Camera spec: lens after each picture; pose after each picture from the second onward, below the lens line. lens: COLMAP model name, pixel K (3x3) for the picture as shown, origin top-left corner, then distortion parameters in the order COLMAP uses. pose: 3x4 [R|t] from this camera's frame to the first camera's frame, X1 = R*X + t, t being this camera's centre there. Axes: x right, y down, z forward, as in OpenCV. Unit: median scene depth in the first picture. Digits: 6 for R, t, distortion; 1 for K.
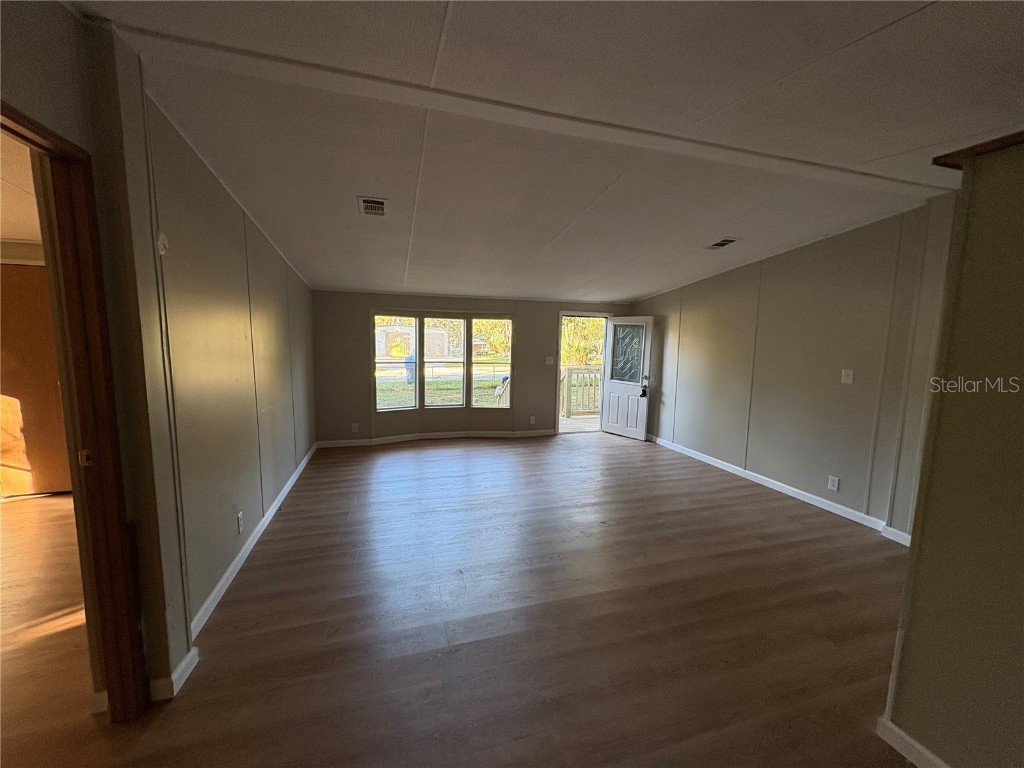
lens RADIAL K [[408.9, 0, 512.0], [0, 408.9, 384.0], [0, 0, 1]] dist [-0.000788, 0.000030]
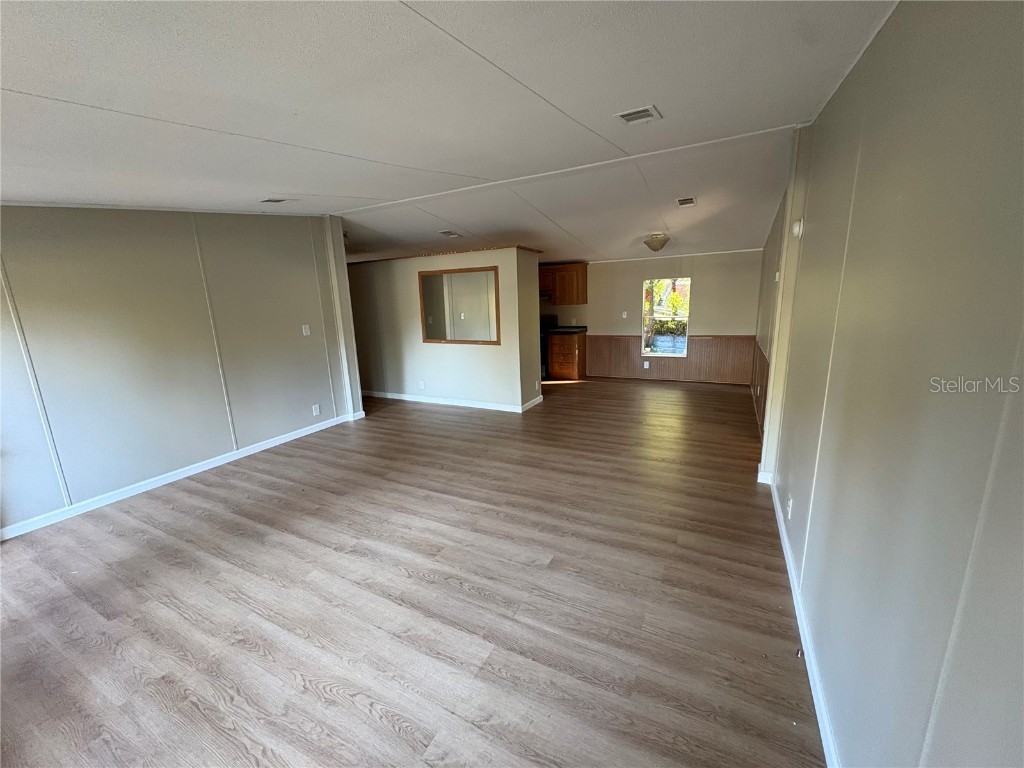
lens RADIAL K [[404.2, 0, 512.8], [0, 404.2, 380.3], [0, 0, 1]] dist [0.002288, 0.000077]
pose [[-0.710358, -0.133603, 0.691044, -0.603449], [0.108284, 0.949385, 0.294860, -0.178670], [-0.695461, 0.284285, -0.659936, 1.423801]]
